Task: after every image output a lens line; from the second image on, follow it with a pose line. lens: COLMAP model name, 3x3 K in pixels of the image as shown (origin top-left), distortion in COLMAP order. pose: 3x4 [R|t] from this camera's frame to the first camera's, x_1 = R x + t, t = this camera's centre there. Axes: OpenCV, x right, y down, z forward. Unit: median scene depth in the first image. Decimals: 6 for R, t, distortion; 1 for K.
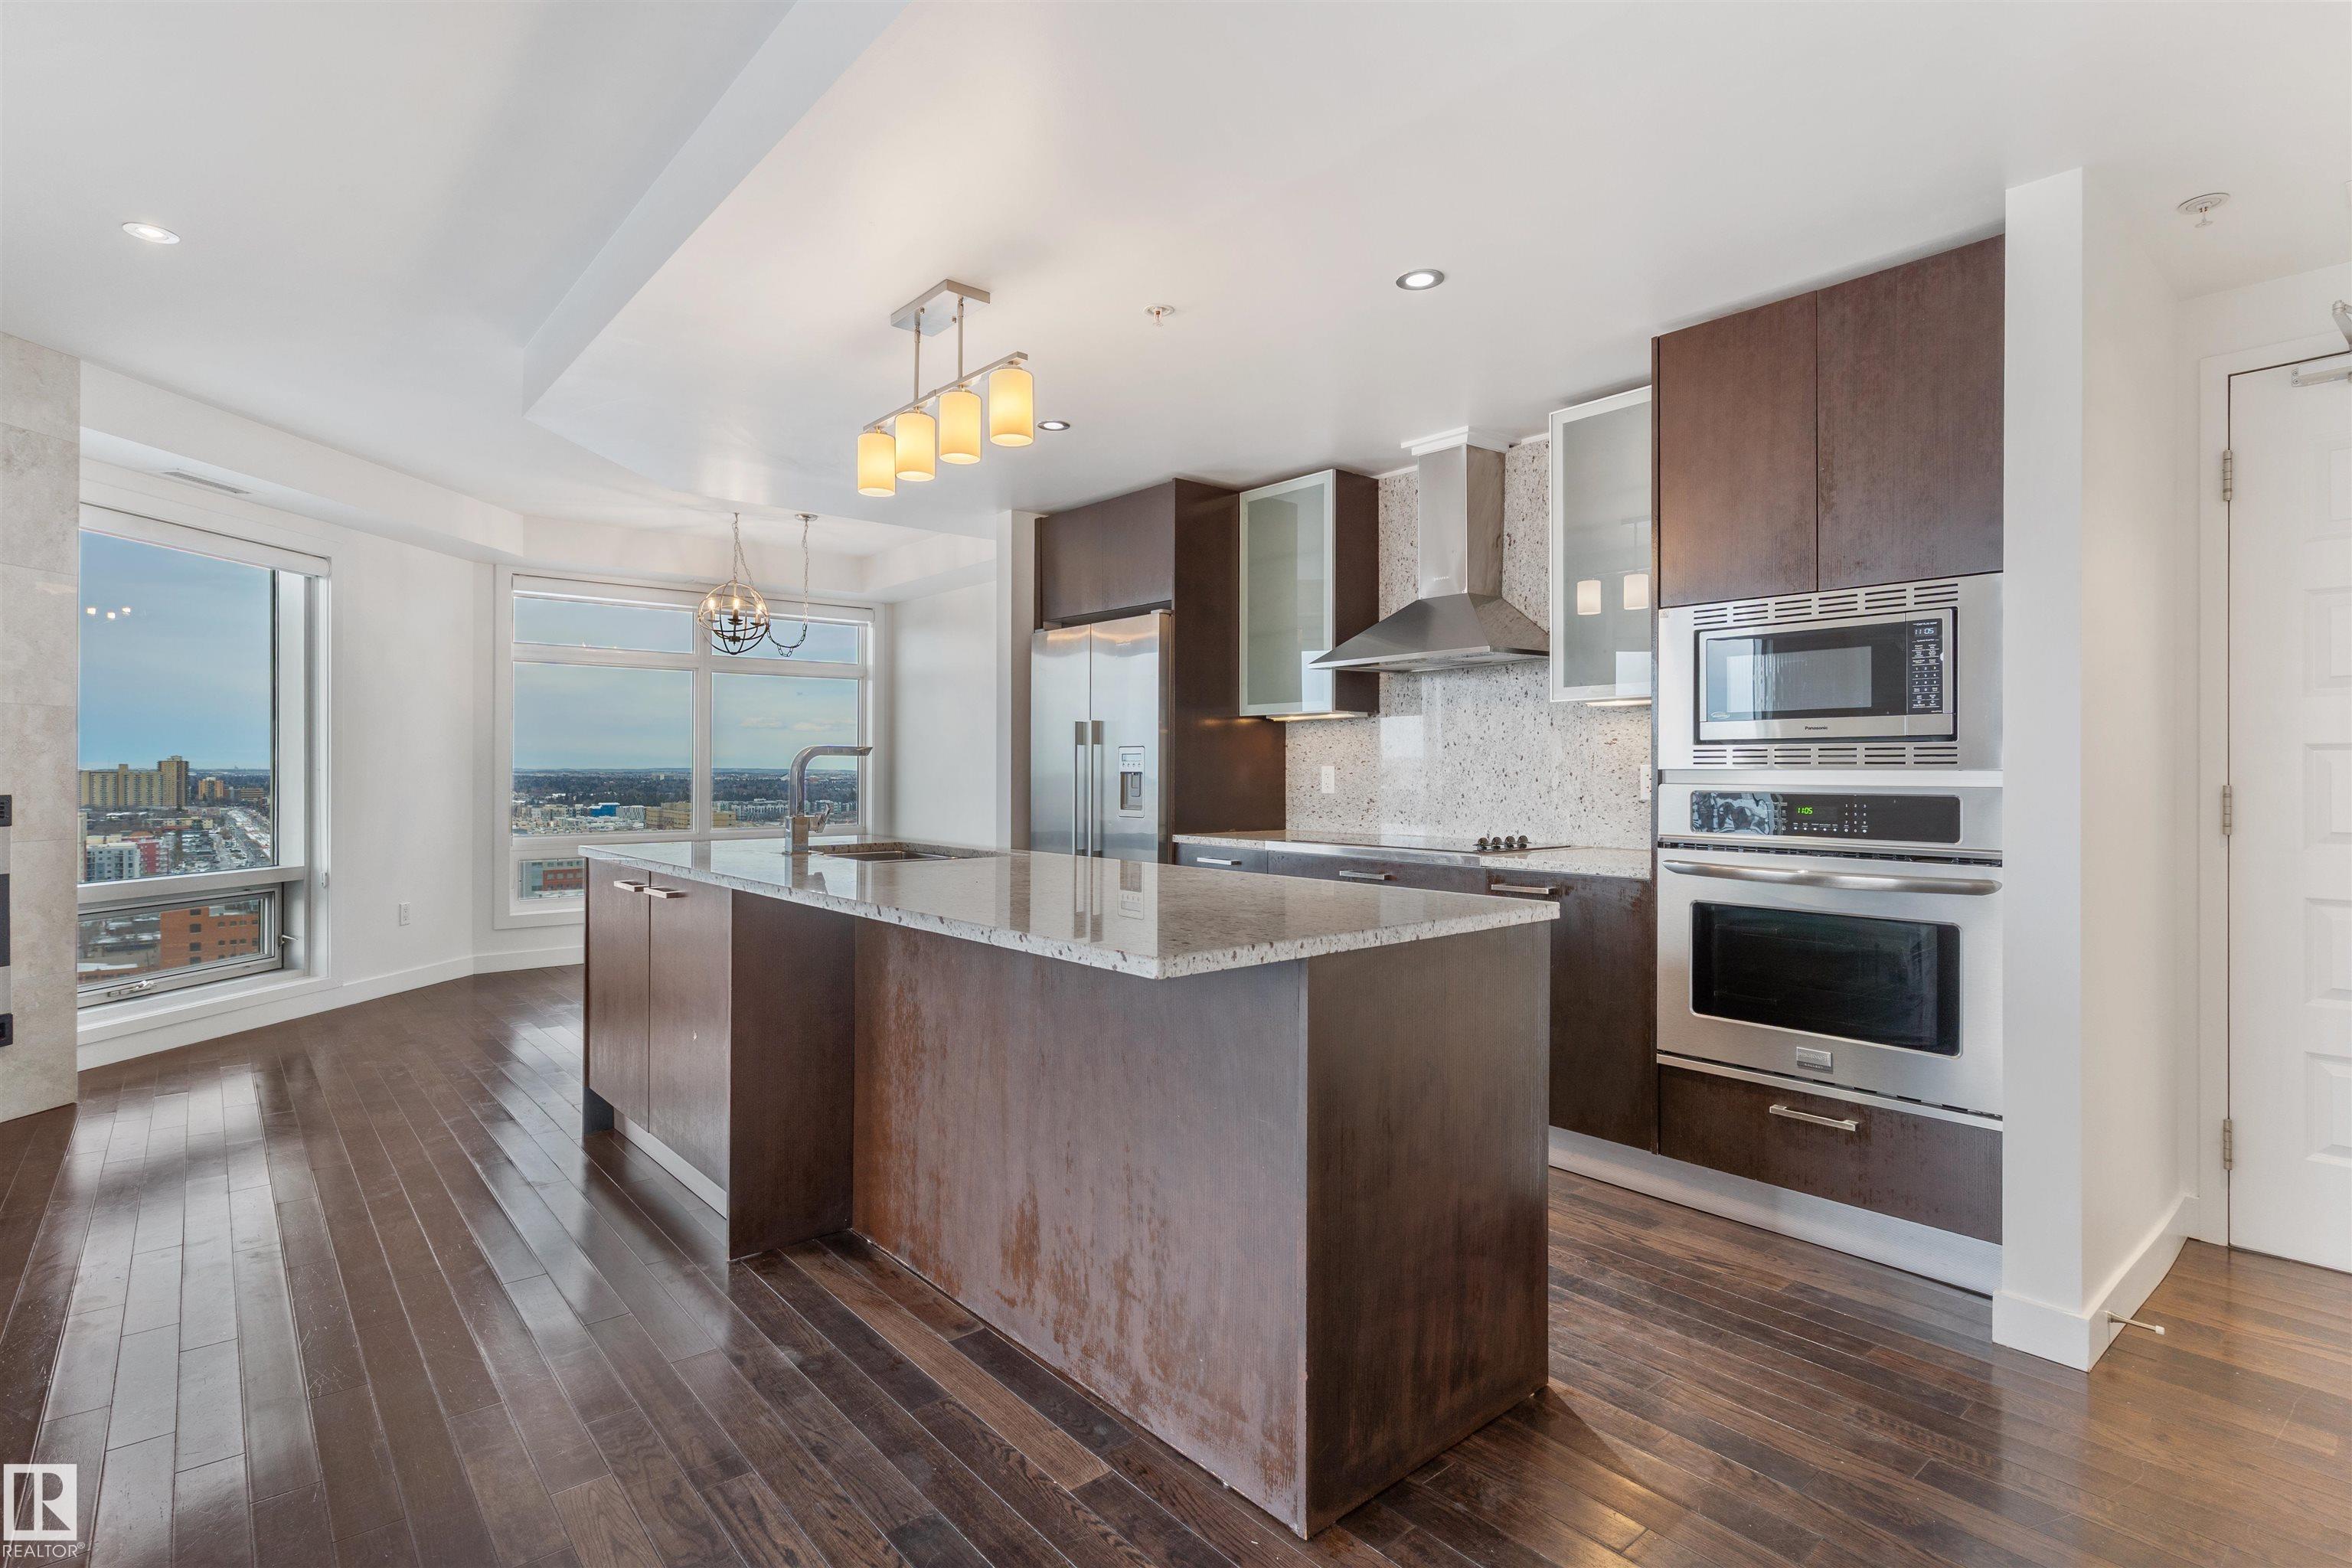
lens RADIAL K [[1131.4, 0, 1180.1], [0, 1131.4, 770.6], [0, 0, 1]] dist [-0.001962, 0.001407]
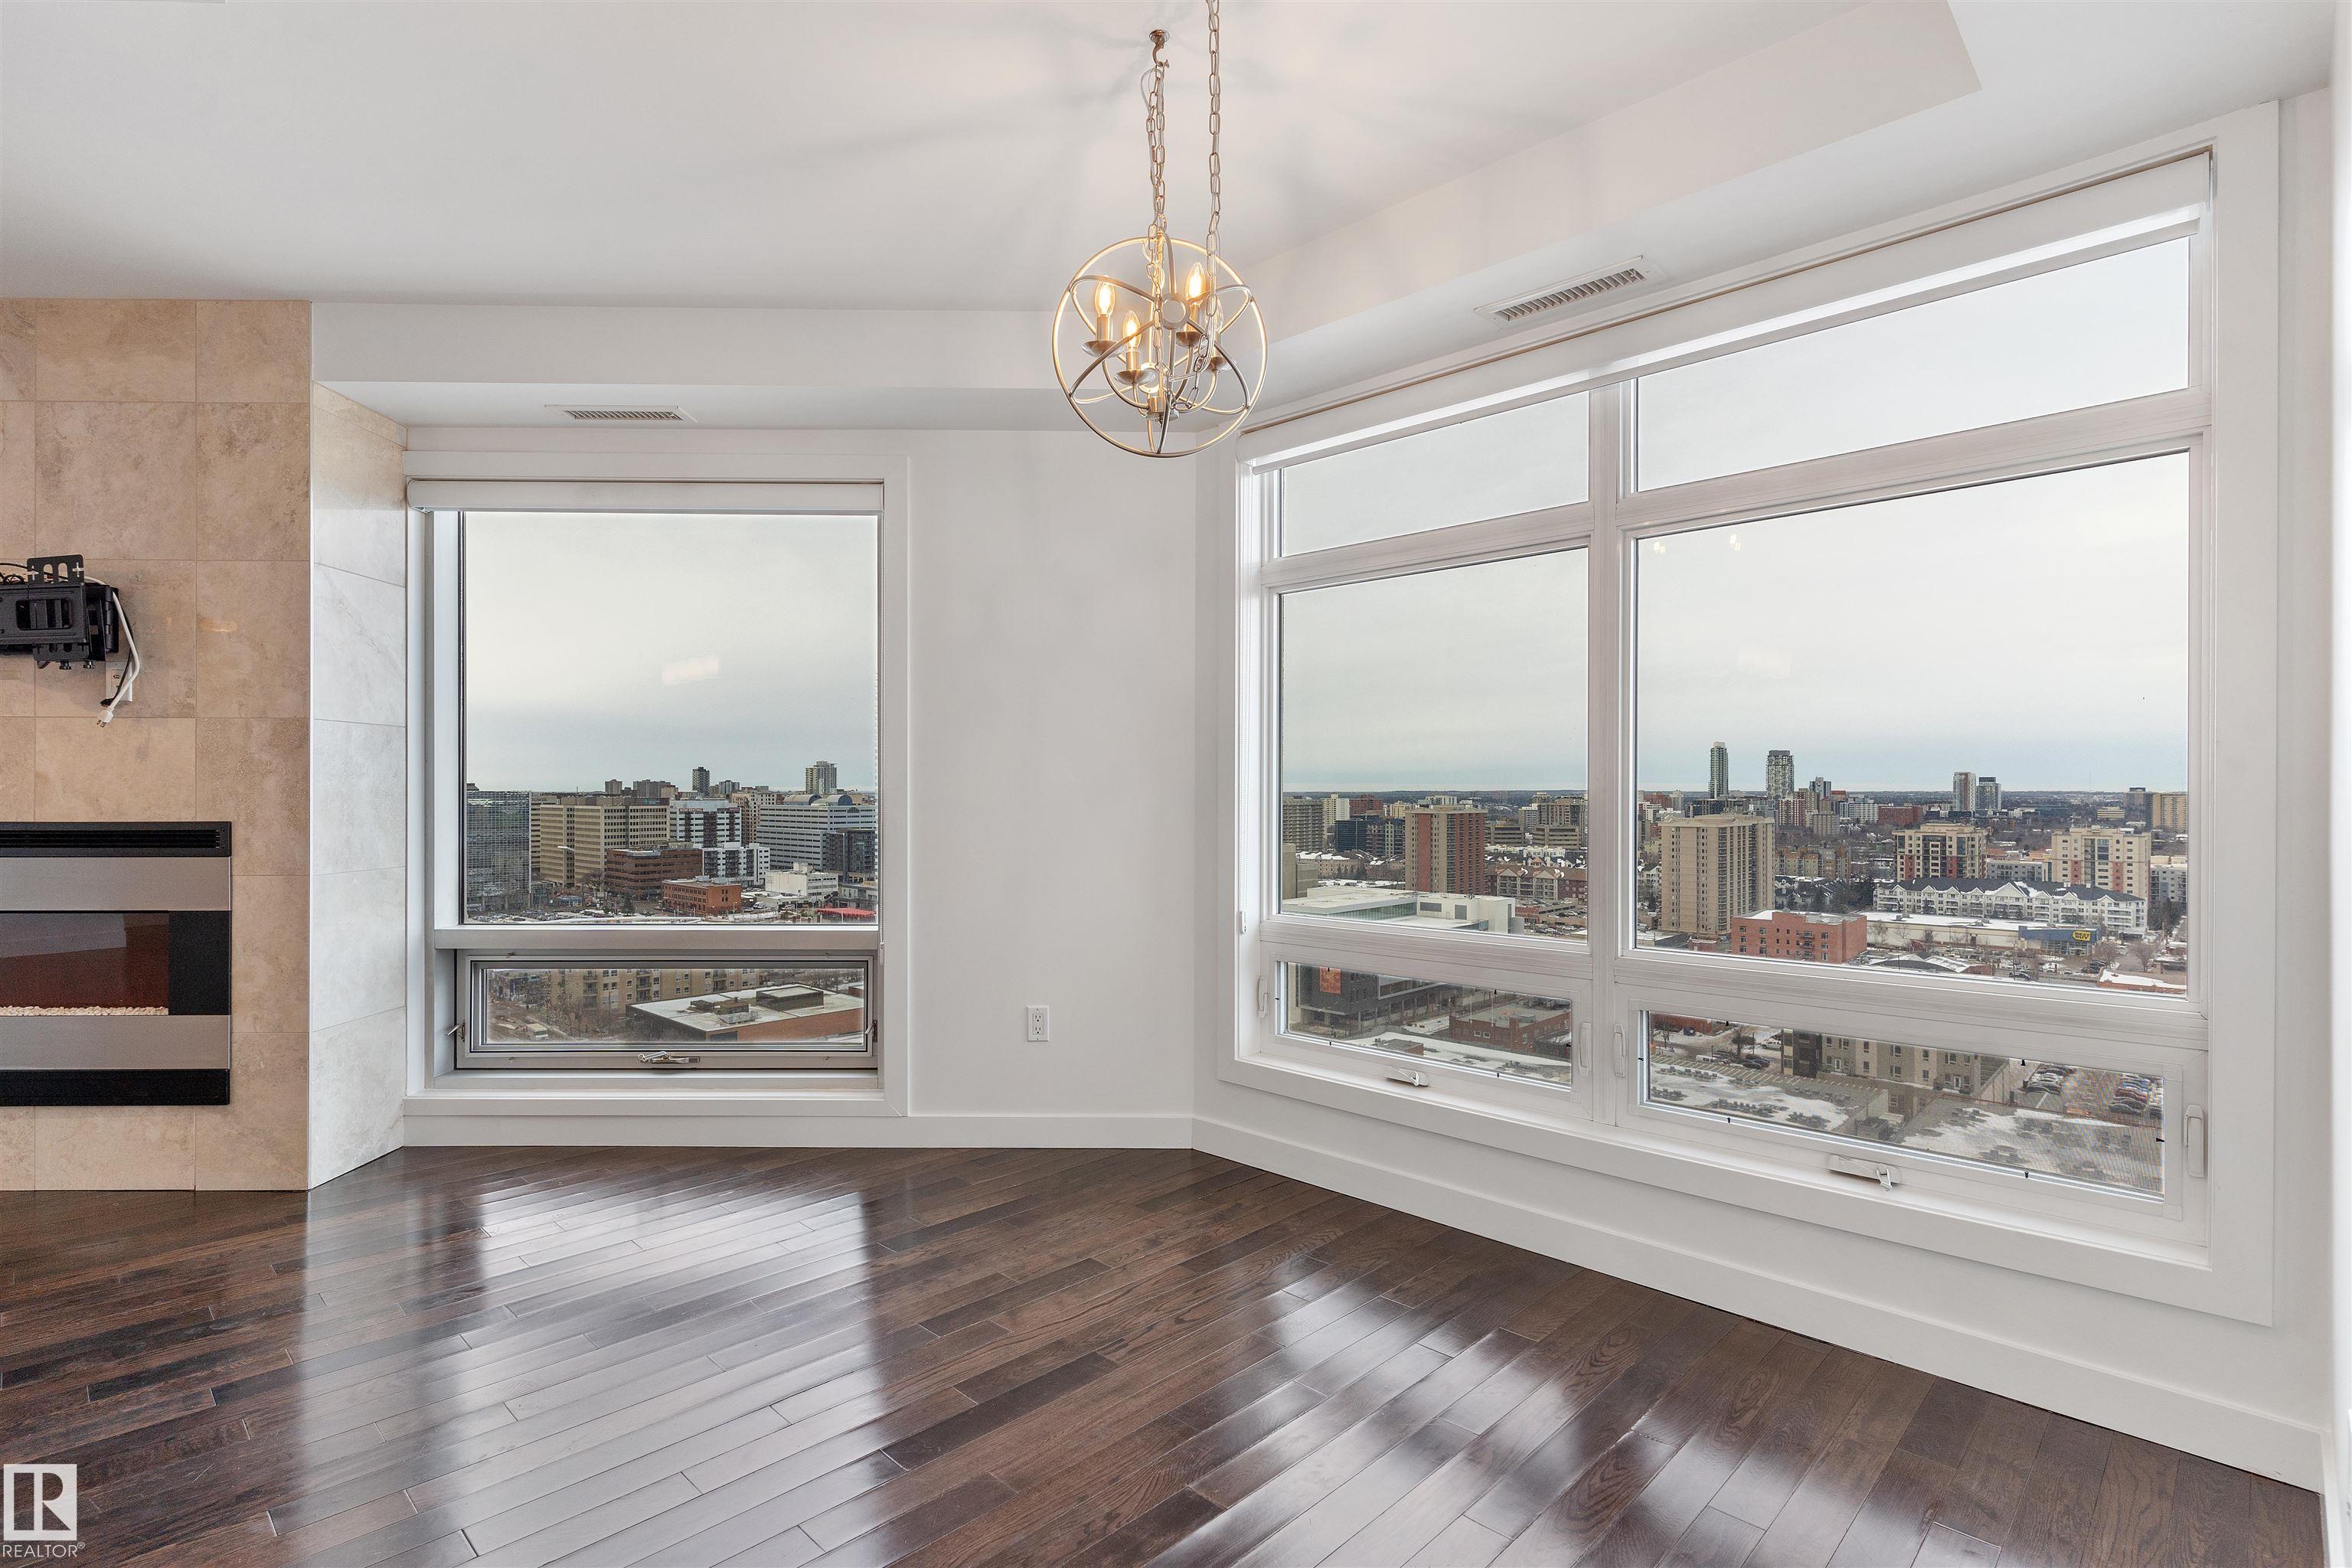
lens RADIAL K [[1131.4, 0, 1159.7], [0, 1131.4, 793.1], [0, 0, 1]] dist [-0.001962, 0.001407]
pose [[0.079368, 0.000136, -0.996845, -0.092391], [0.000111, 1.000000, 0.000145, -0.000868], [0.996845, -0.000122, 0.079368, 1.561718]]
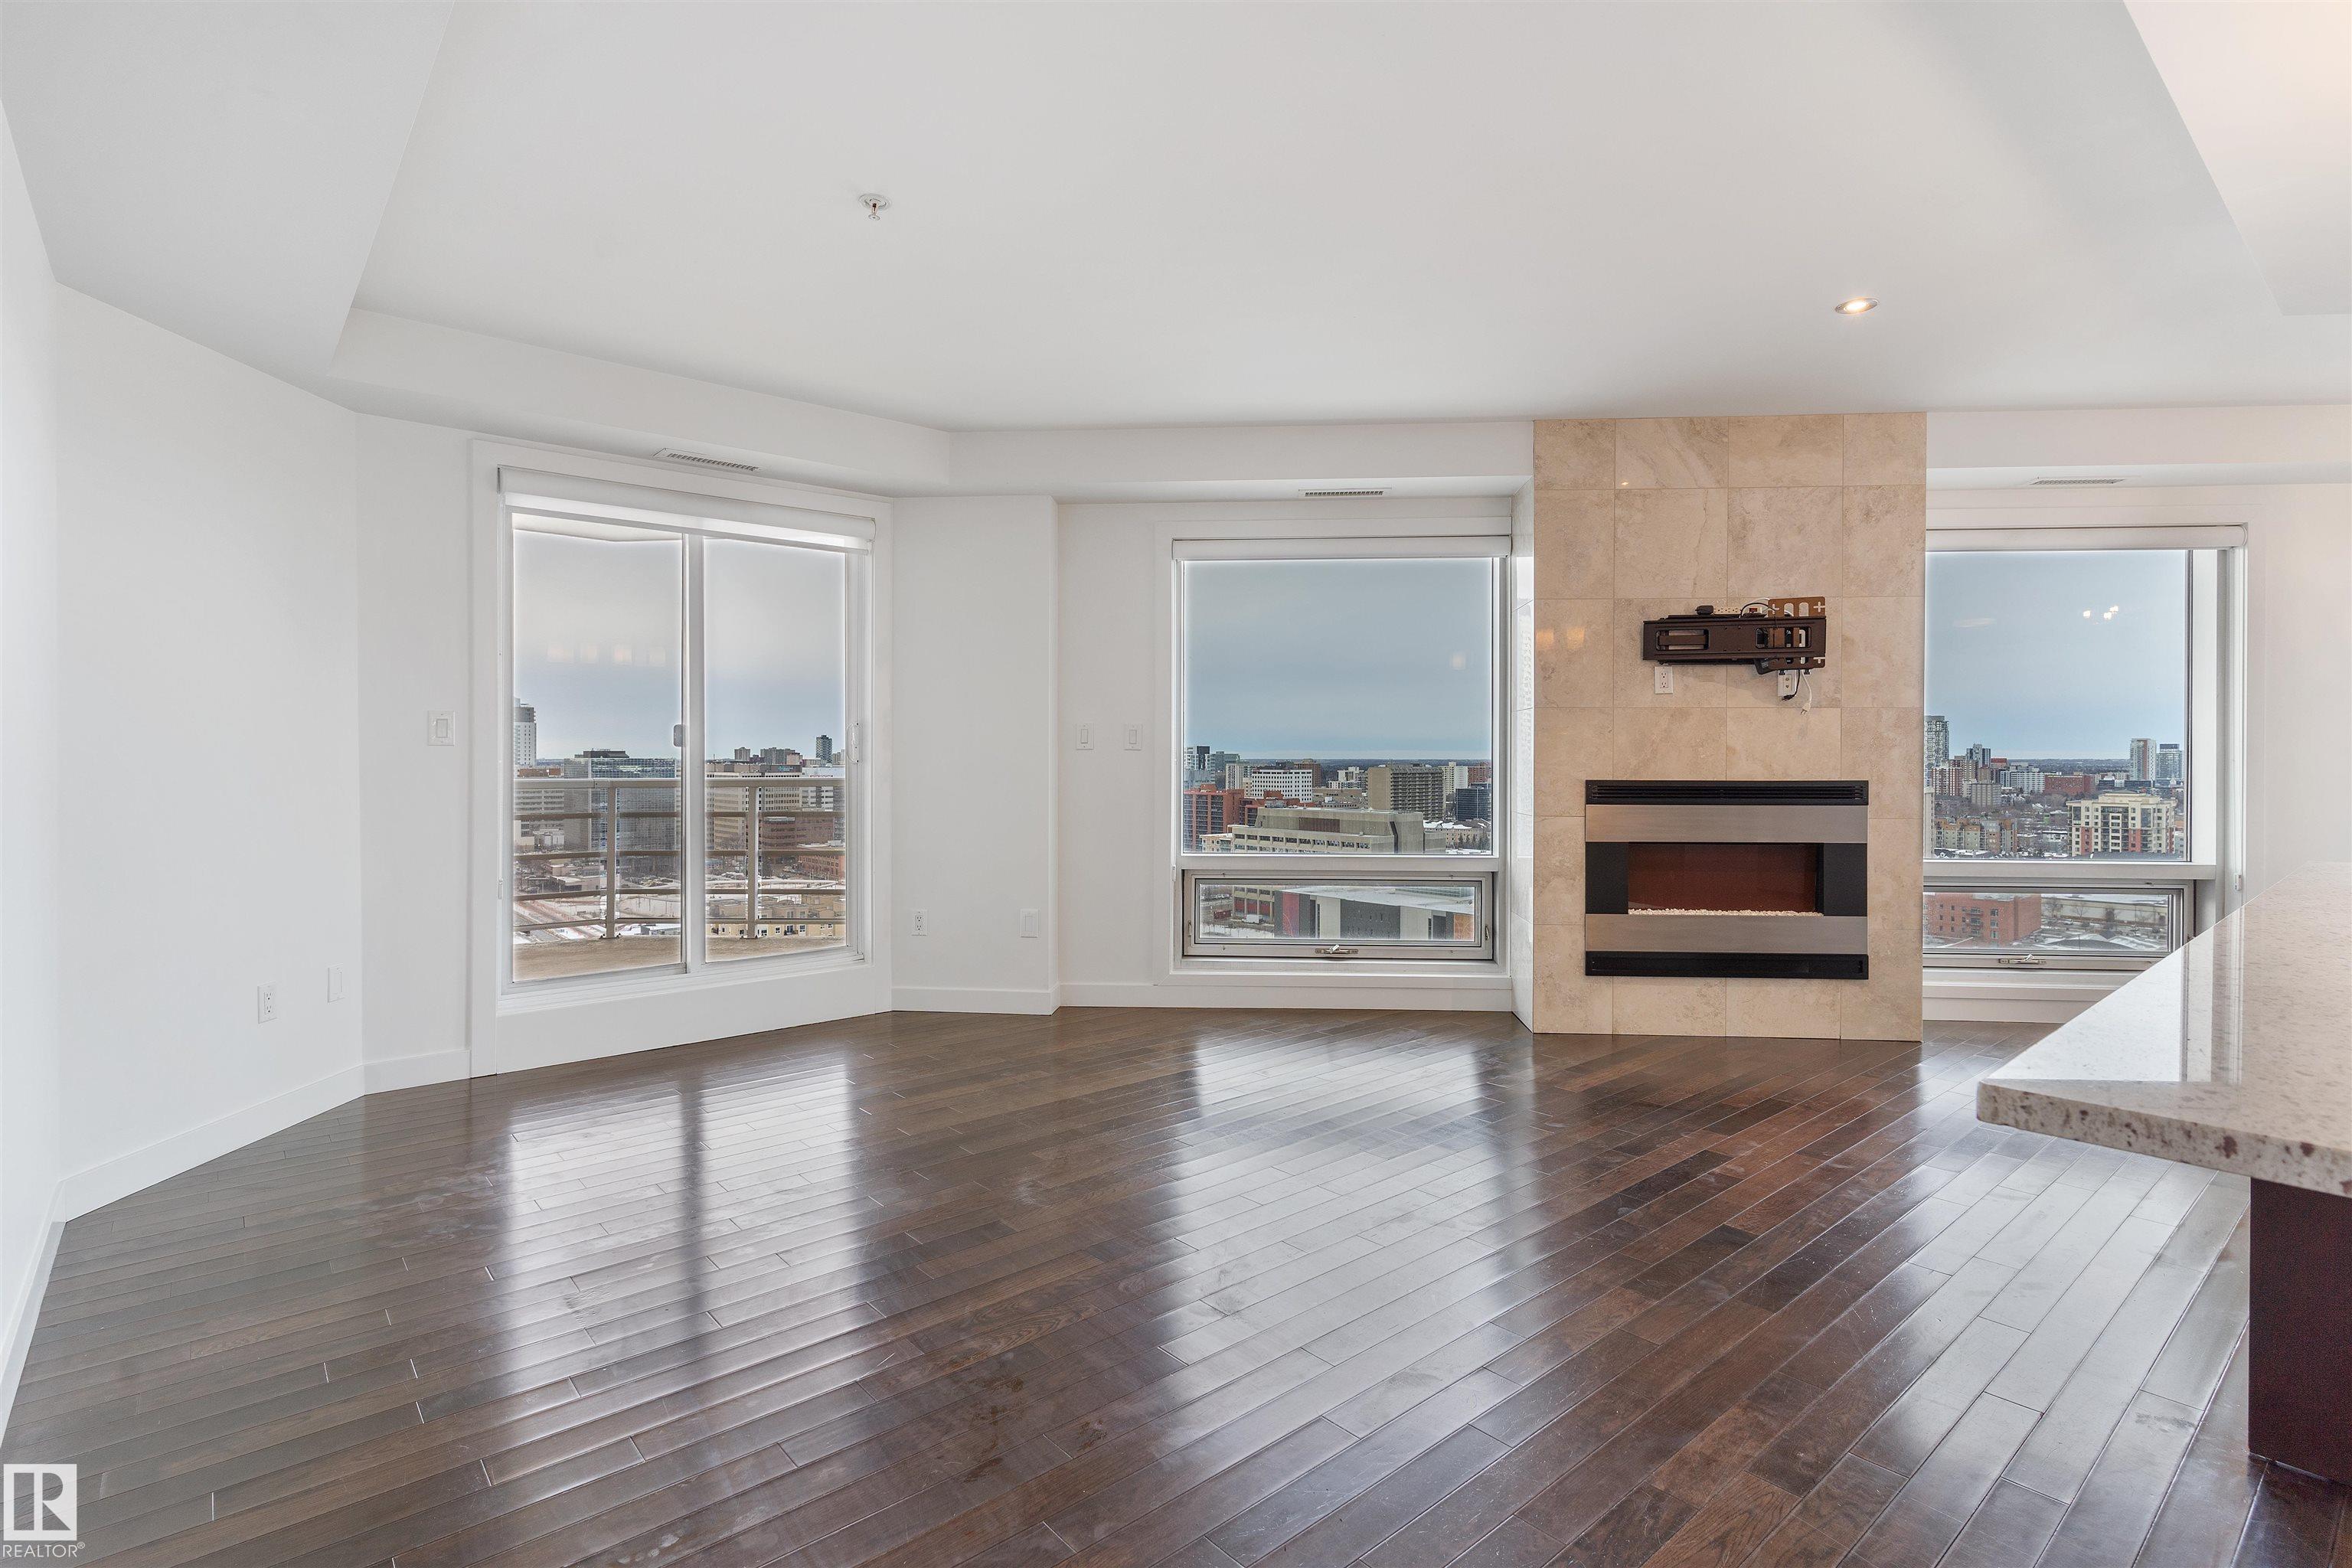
lens RADIAL K [[1131.4, 0, 1169.6], [0, 1131.4, 764.9], [0, 0, 1]] dist [-0.001962, 0.001407]
pose [[-0.013949, 0.003834, -0.999895, 0.217818], [-0.000412, 0.999993, 0.003840, -0.000472], [0.999903, 0.000465, -0.013947, 0.229285]]
